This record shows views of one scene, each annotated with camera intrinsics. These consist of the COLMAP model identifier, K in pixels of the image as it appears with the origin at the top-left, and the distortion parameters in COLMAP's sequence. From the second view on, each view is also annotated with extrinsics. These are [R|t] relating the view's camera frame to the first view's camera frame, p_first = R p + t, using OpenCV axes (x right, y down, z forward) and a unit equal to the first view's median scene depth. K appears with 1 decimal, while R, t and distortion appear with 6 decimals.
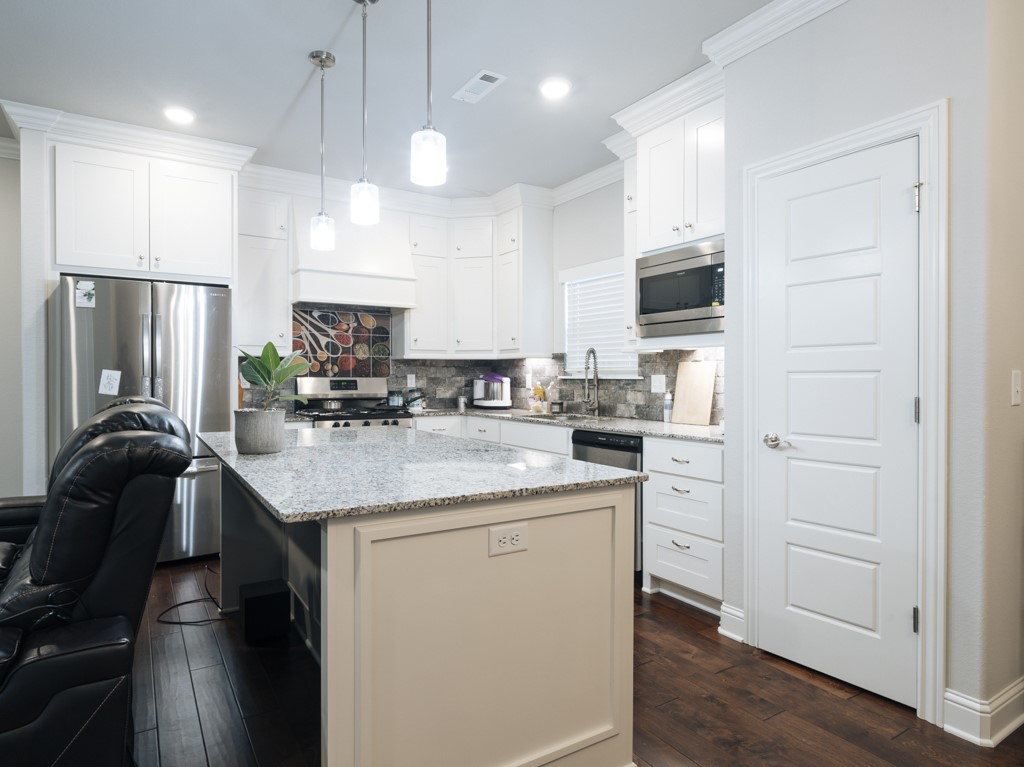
lens RADIAL K [[594.0, 0, 518.4], [0, 594.0, 380.3], [0, 0, 1]] dist [-0.007912, 0.005357]
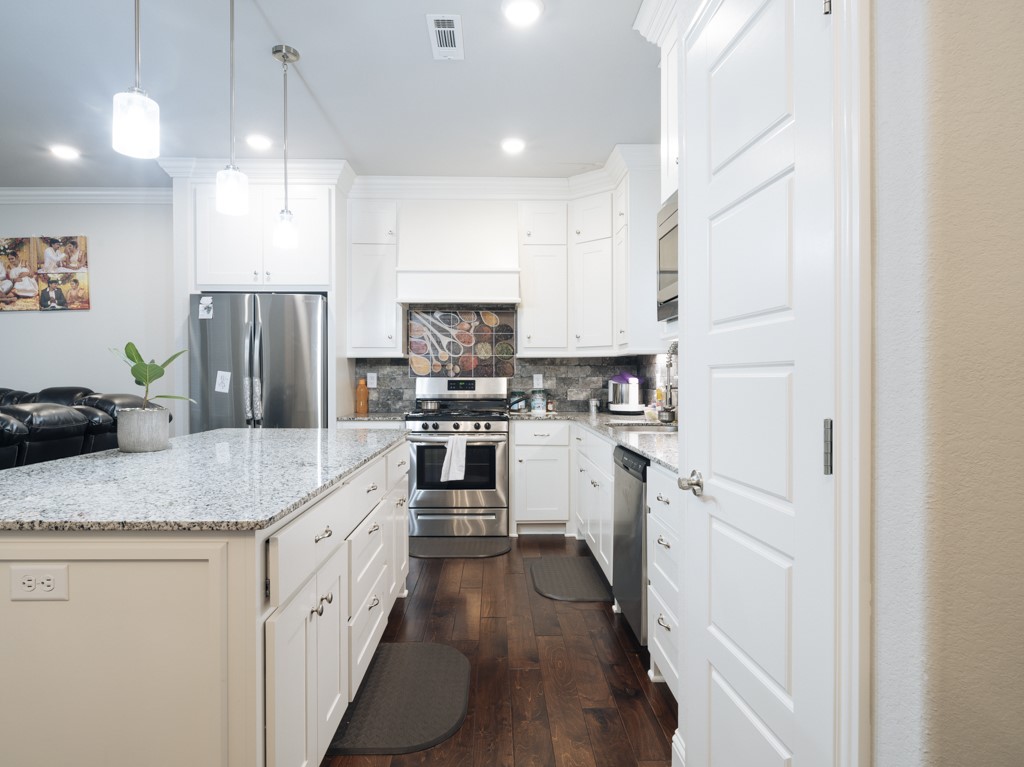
lens RADIAL K [[594.0, 0, 514.5], [0, 594.0, 381.0], [0, 0, 1]] dist [-0.007912, 0.005357]
pose [[0.861894, 0.002549, -0.507082, 0.279462], [-0.002113, 0.999997, 0.001434, -0.000598], [0.507084, -0.000165, 0.861897, 0.194594]]
